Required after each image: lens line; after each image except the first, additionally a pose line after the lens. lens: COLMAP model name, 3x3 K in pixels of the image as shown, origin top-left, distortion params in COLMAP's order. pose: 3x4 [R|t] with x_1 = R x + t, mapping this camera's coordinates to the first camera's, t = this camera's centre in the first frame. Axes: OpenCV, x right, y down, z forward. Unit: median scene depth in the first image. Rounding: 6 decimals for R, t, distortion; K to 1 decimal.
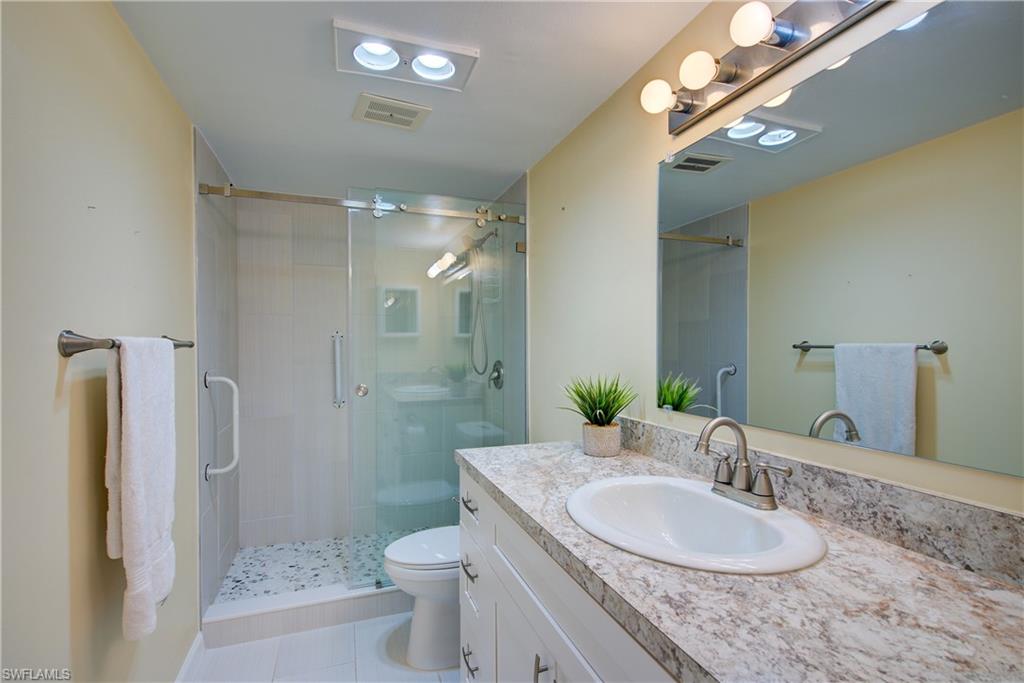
lens RADIAL K [[474.3, 0, 509.7], [0, 474.3, 344.8], [0, 0, 1]] dist [-0.003890, -0.001916]
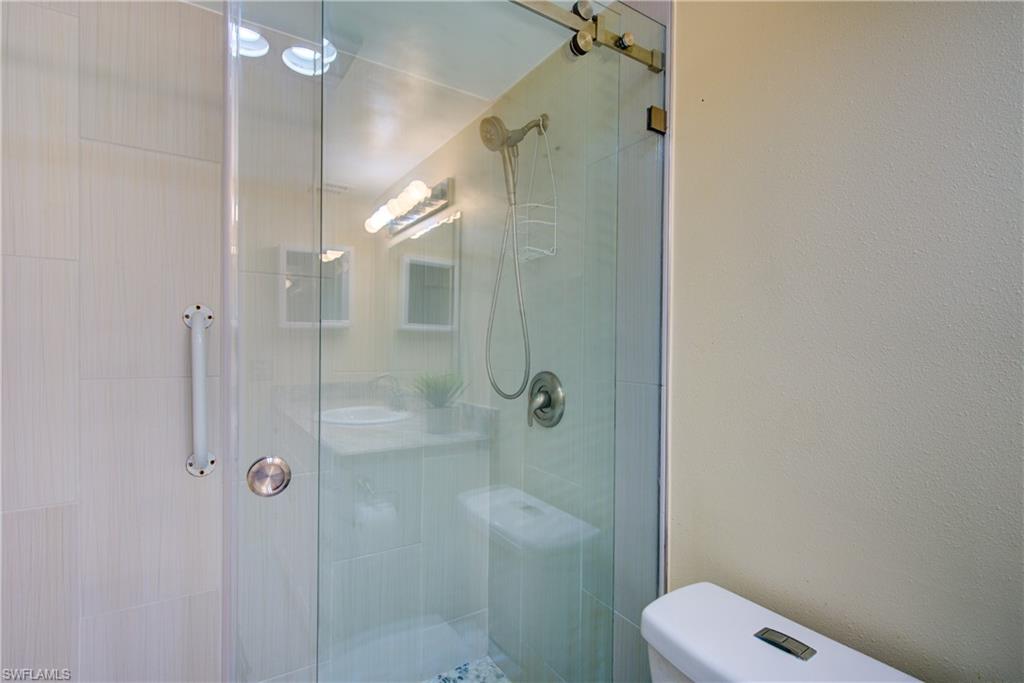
lens RADIAL K [[474.3, 0, 508.8], [0, 474.3, 345.2], [0, 0, 1]] dist [-0.003890, -0.001916]
pose [[0.977280, 0.012512, 0.211582, -0.177274], [-0.013872, 0.999892, 0.004947, 0.003150], [-0.211497, -0.007770, 0.977348, 0.518699]]
